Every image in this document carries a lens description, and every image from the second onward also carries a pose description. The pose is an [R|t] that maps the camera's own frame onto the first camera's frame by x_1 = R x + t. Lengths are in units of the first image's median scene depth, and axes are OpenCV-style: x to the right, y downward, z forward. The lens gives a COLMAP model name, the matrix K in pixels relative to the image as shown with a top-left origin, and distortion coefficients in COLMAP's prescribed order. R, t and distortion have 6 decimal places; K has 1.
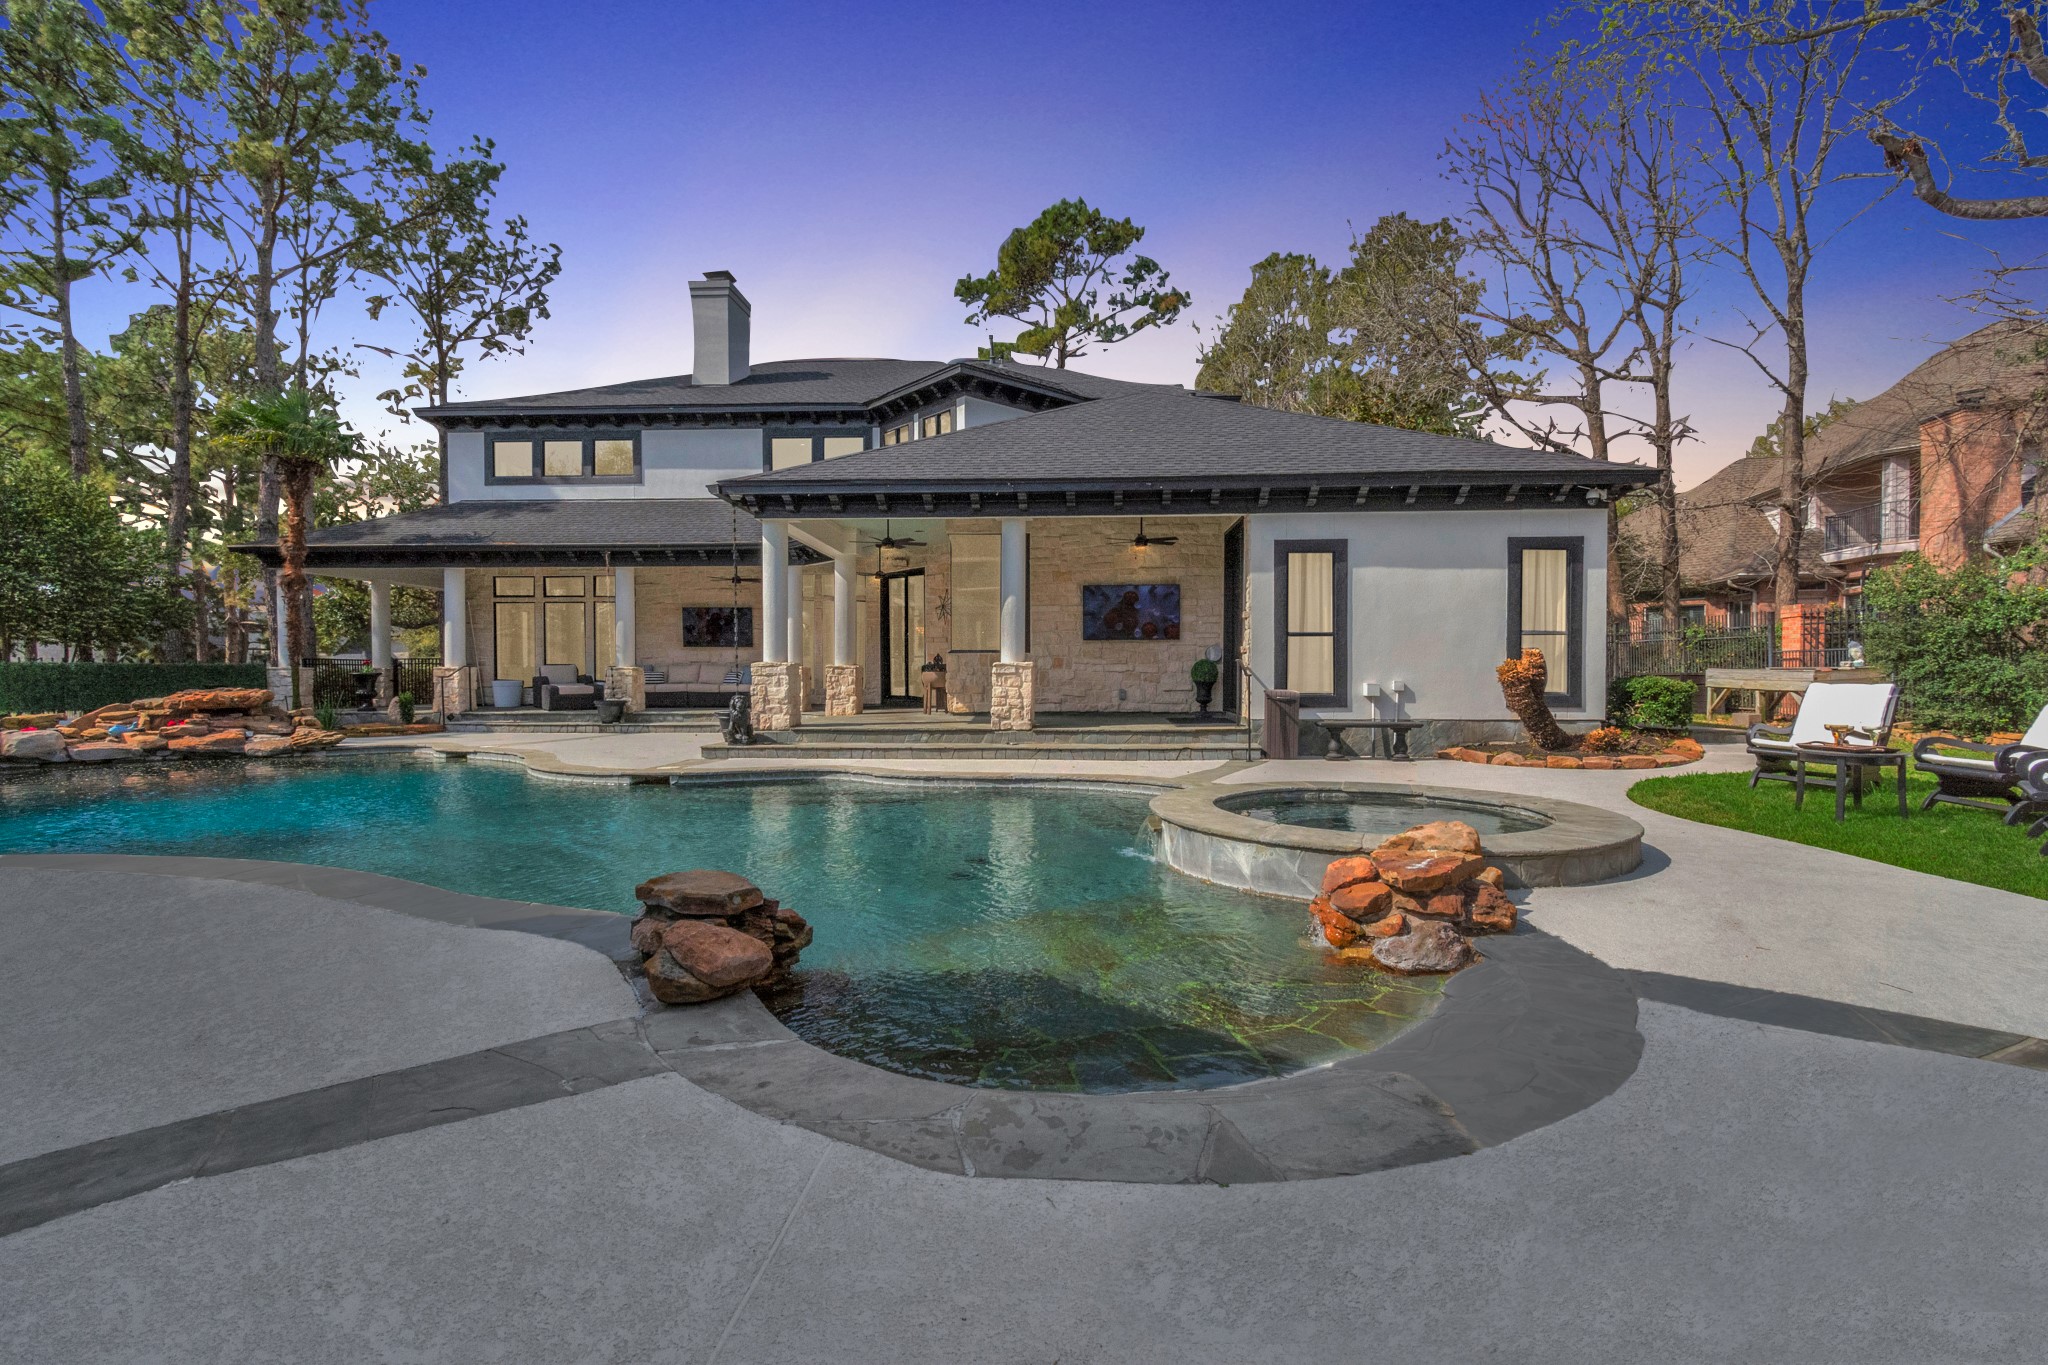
lens RADIAL K [[914.7, 0, 1026.1], [0, 914.7, 675.1], [0, 0, 1]] dist [0.002227, 0.000685]
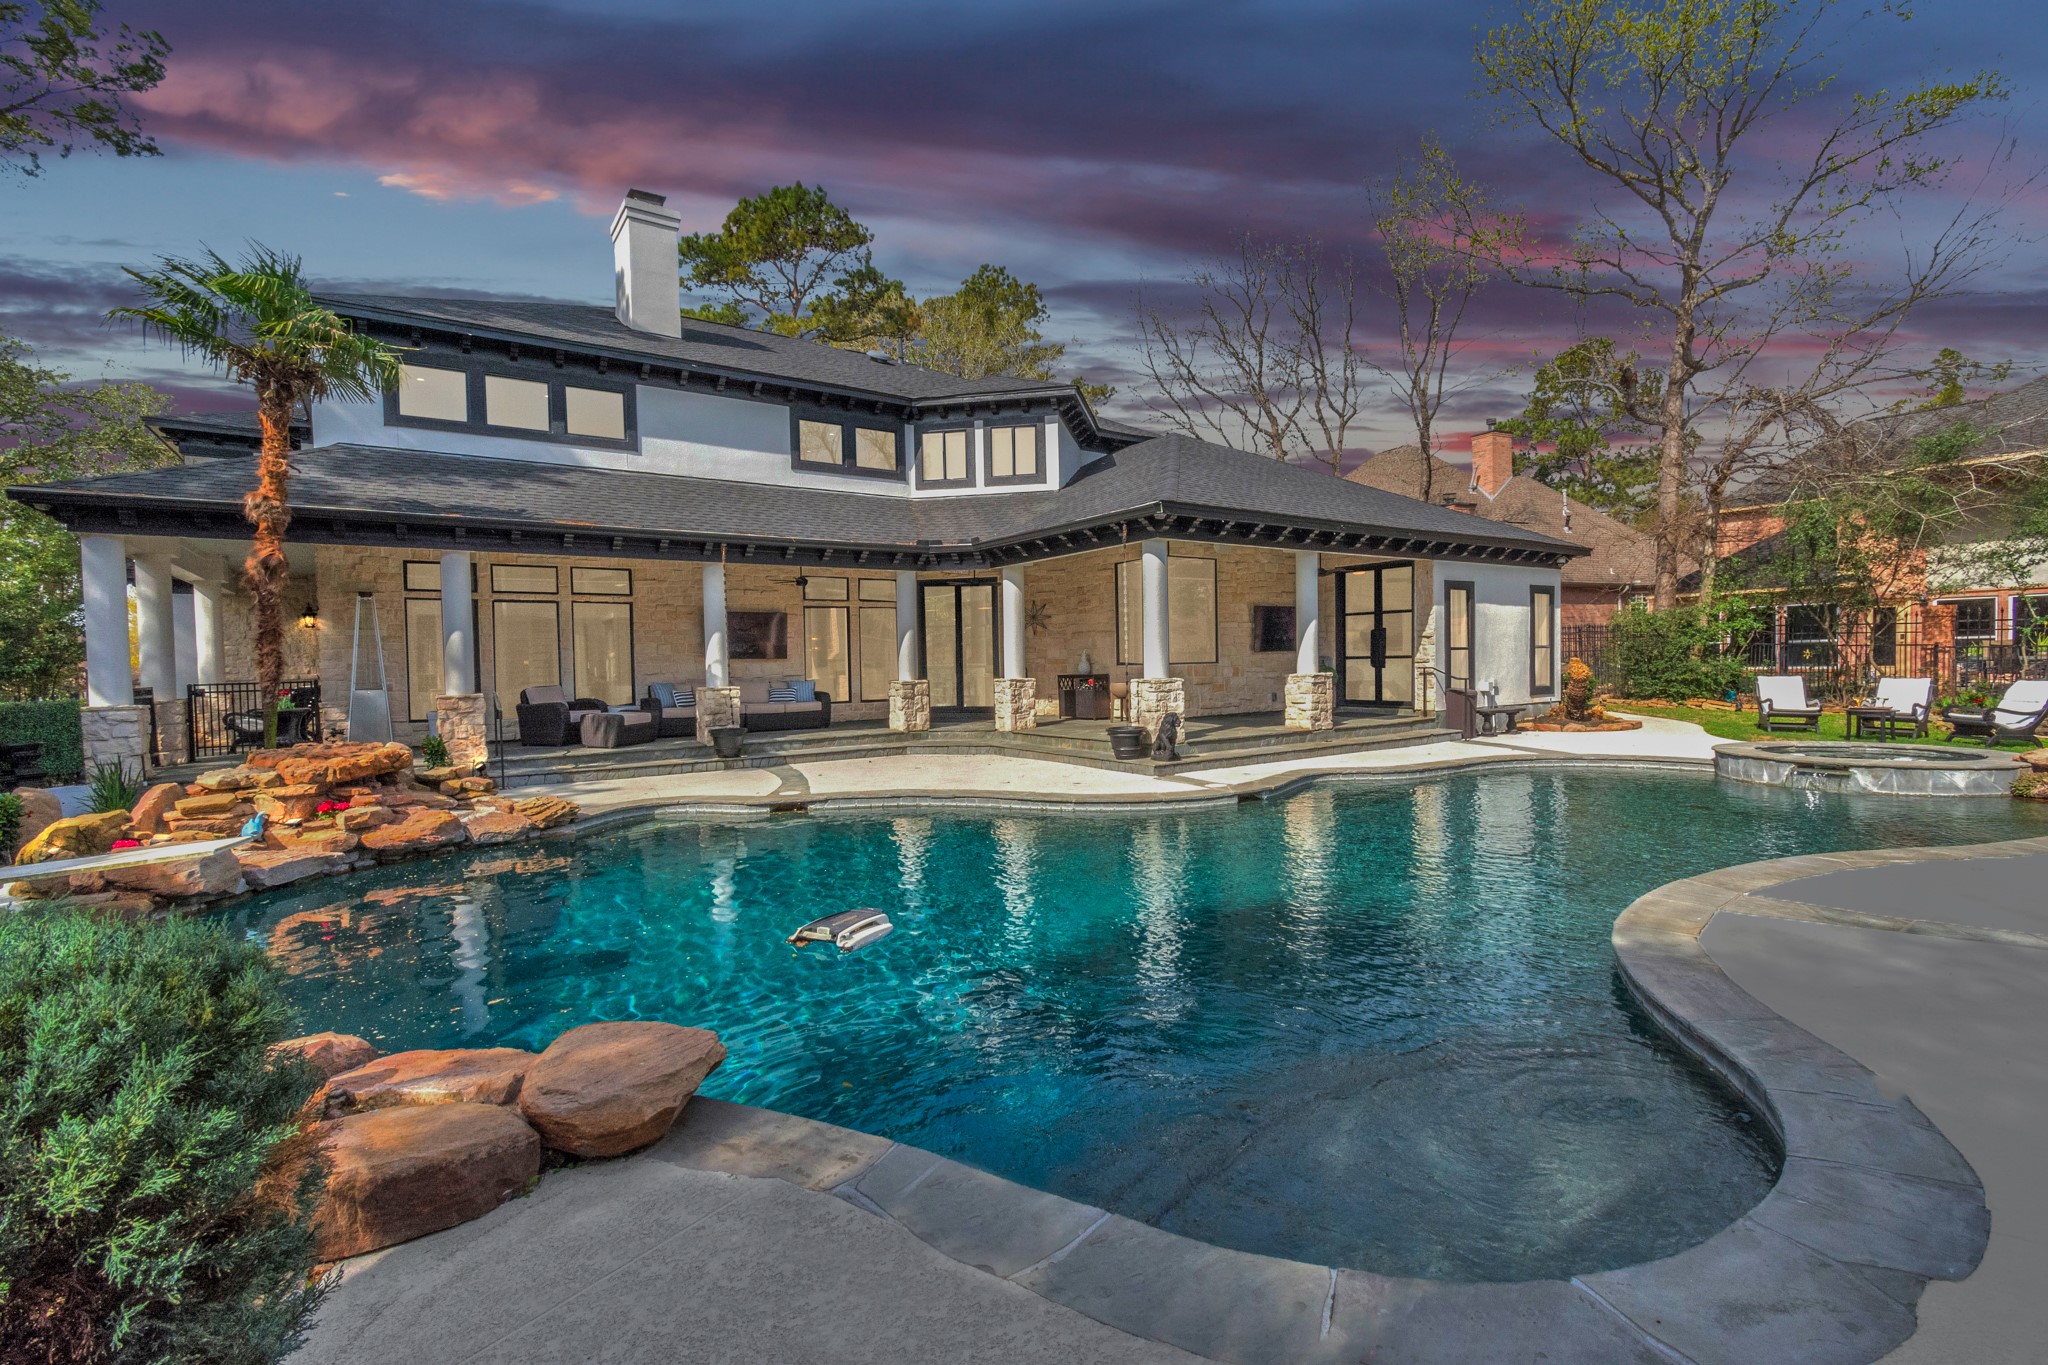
lens RADIAL K [[914.7, 0, 1020.7], [0, 914.7, 688.1], [0, 0, 1]] dist [0.002227, 0.000685]
pose [[0.796476, -0.031538, 0.603847, -0.727529], [0.021907, 0.999488, 0.023306, -0.021528], [-0.604273, -0.005334, 0.796760, 0.199933]]
